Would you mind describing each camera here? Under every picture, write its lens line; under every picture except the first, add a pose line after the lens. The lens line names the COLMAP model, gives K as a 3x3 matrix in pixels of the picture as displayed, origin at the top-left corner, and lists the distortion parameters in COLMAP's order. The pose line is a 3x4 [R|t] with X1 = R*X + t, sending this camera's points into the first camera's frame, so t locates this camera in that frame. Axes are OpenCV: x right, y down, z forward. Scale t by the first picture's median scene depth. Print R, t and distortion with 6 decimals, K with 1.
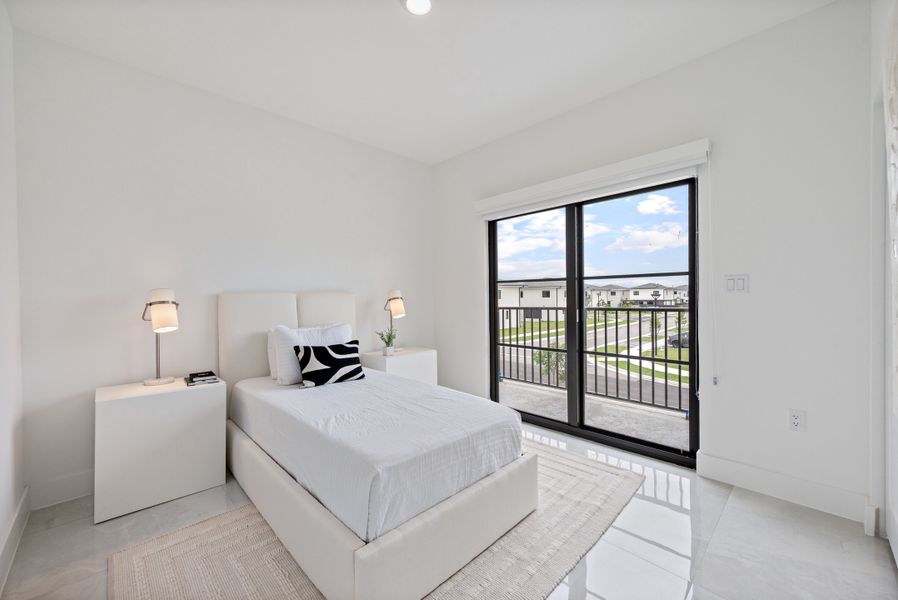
lens RADIAL K [[355.4, 0, 452.3], [0, 355.4, 298.4], [0, 0, 1]] dist [0.004070, 0.000076]
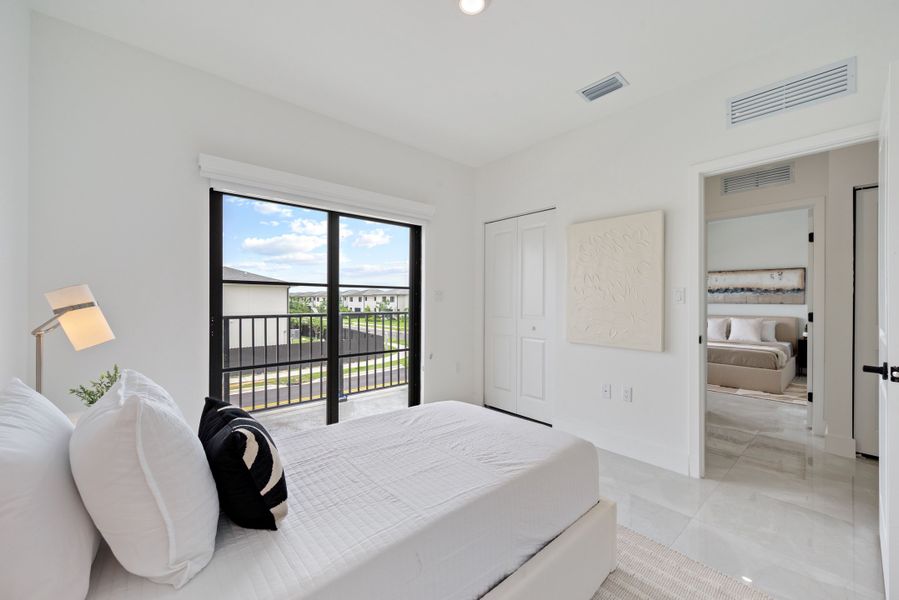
lens RADIAL K [[355.8, 0, 446.7], [0, 355.8, 297.3], [0, 0, 1]] dist [0.004070, 0.000076]
pose [[0.043039, 0.031126, 0.998588, -0.653074], [0.011432, 0.999434, -0.031646, 0.012943], [-0.999008, 0.012778, 0.042659, 0.646296]]
